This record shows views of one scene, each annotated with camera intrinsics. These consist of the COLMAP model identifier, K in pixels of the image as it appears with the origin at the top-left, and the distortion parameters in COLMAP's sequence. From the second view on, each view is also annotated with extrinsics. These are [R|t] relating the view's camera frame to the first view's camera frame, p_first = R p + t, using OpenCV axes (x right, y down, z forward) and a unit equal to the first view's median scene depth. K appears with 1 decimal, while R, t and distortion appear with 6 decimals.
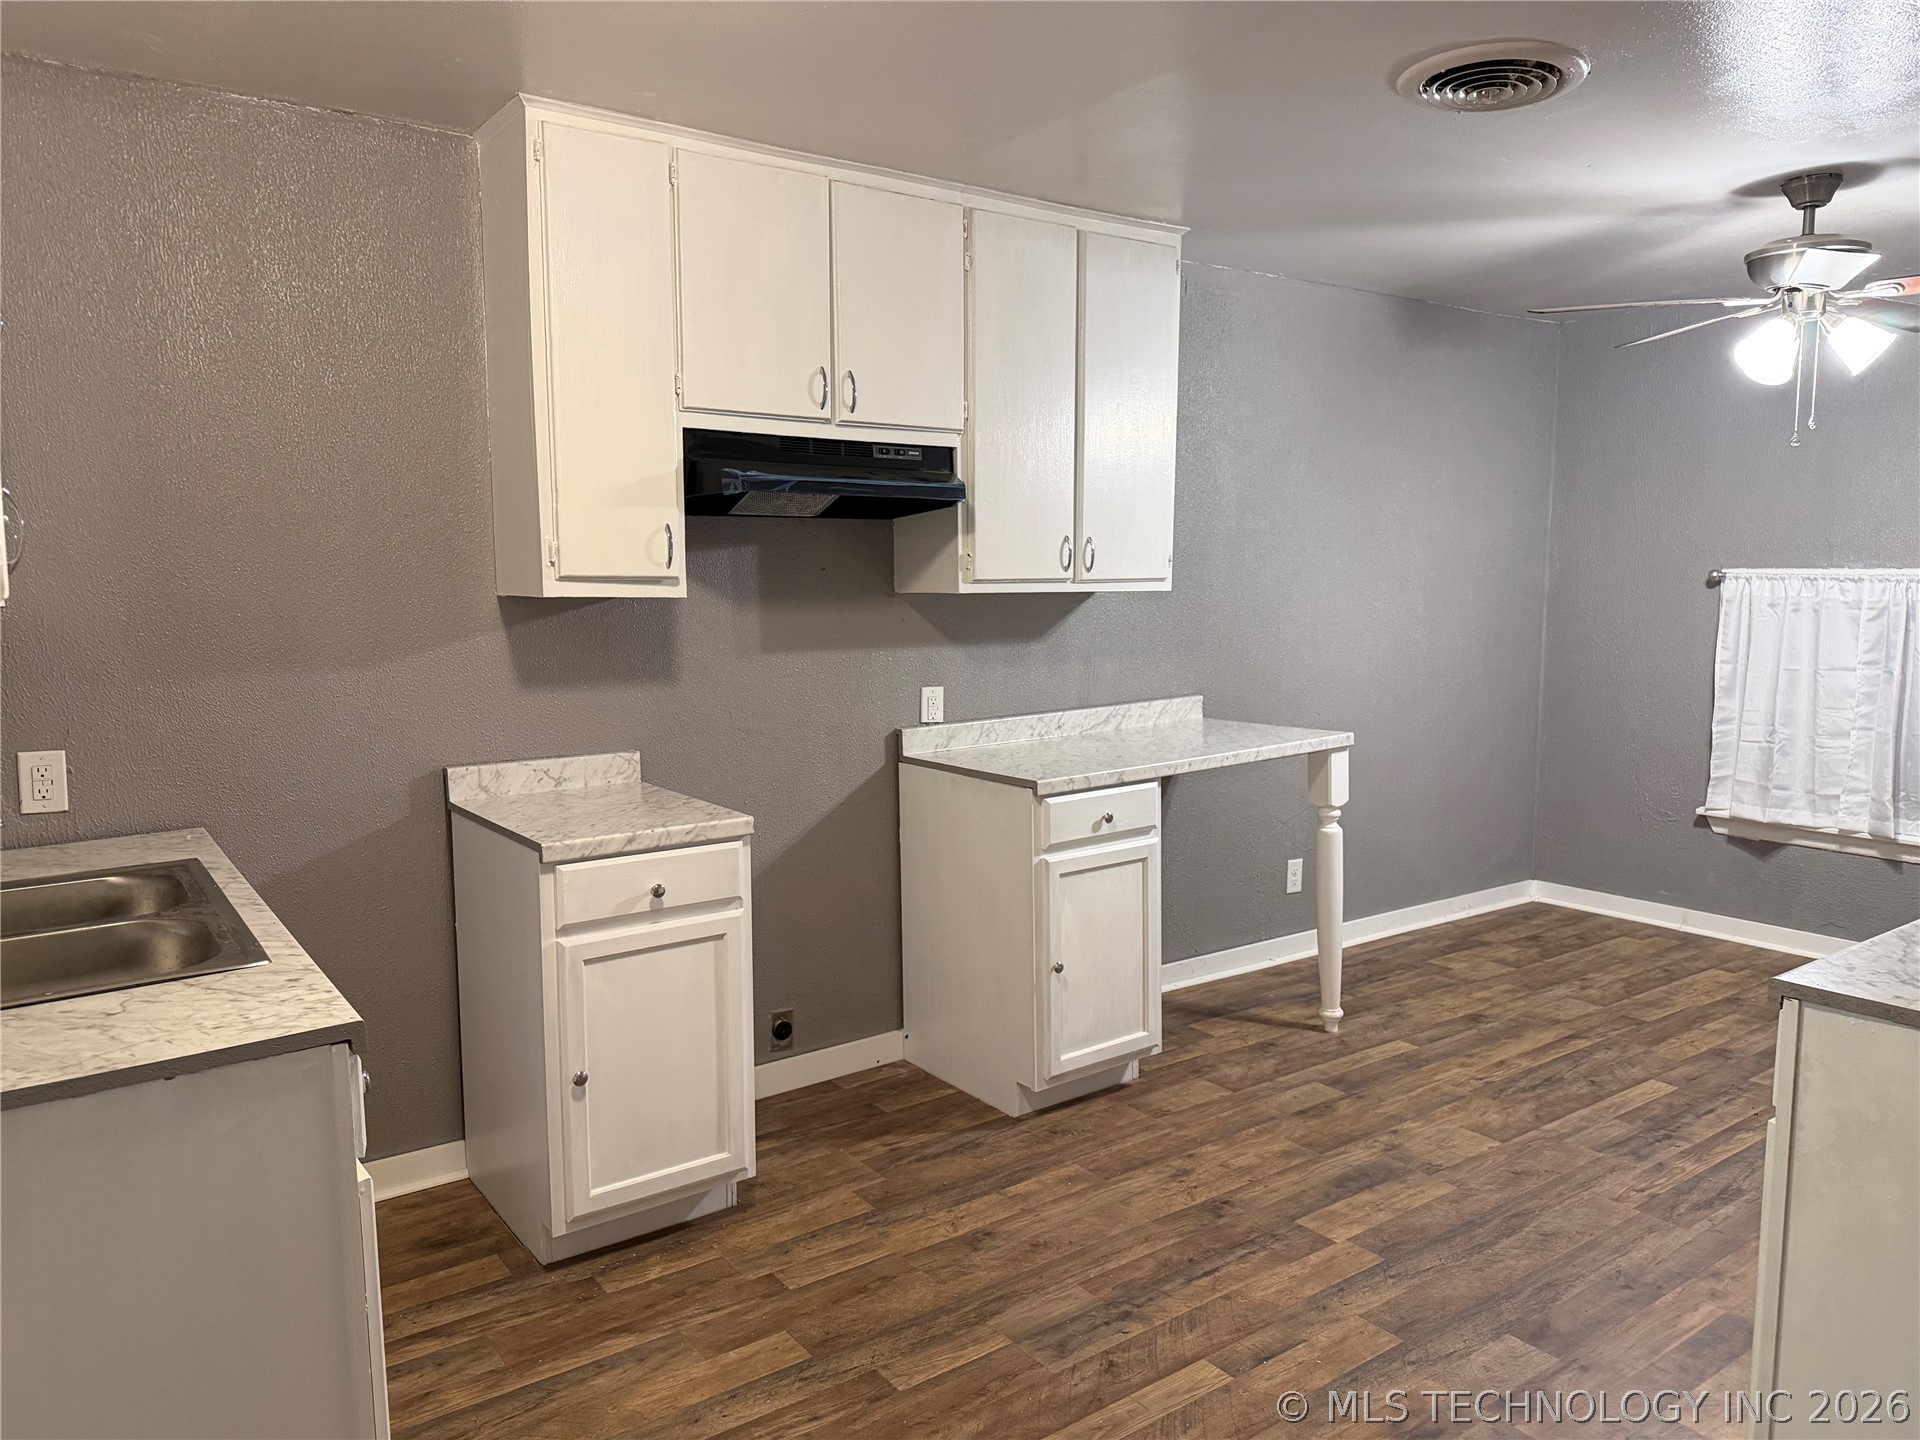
lens RADIAL K [[1322.5, 0, 960.0], [0, 1322.5, 720.0], [0, 0, 1]] dist [0.000503, -0.085024]
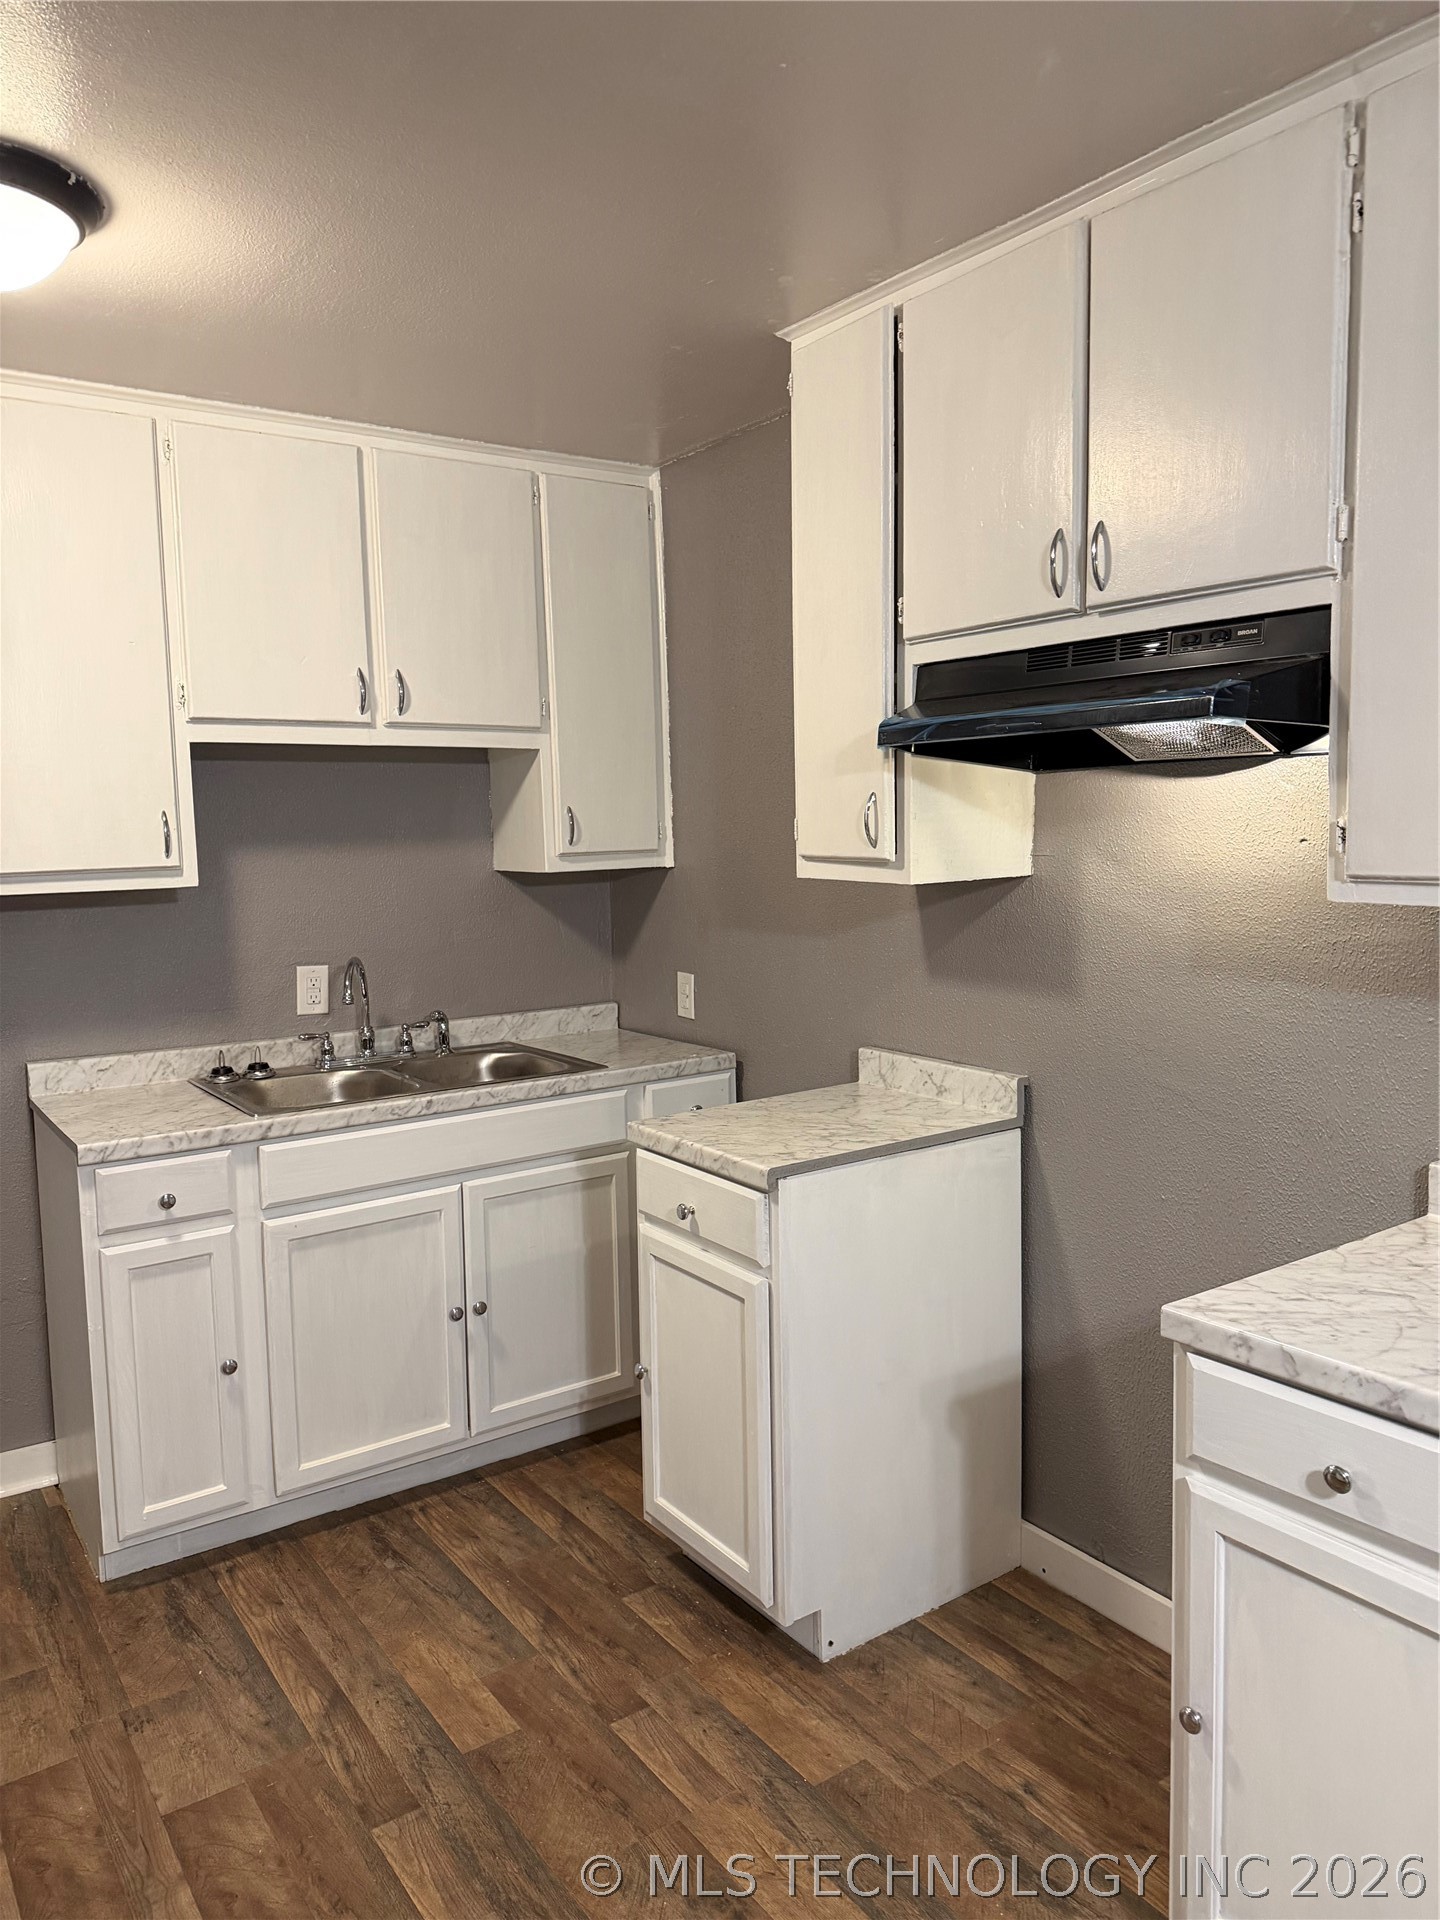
lens RADIAL K [[1370.0, 0, 720.0], [0, 1370.0, 960.0], [0, 0, 1]] dist [0.015333, -0.006307]
pose [[-0.015214, 0.115468, -0.993195, 0.662254], [-0.100292, 0.988124, 0.116415, -0.146407], [0.994842, 0.101381, -0.003453, 1.009863]]
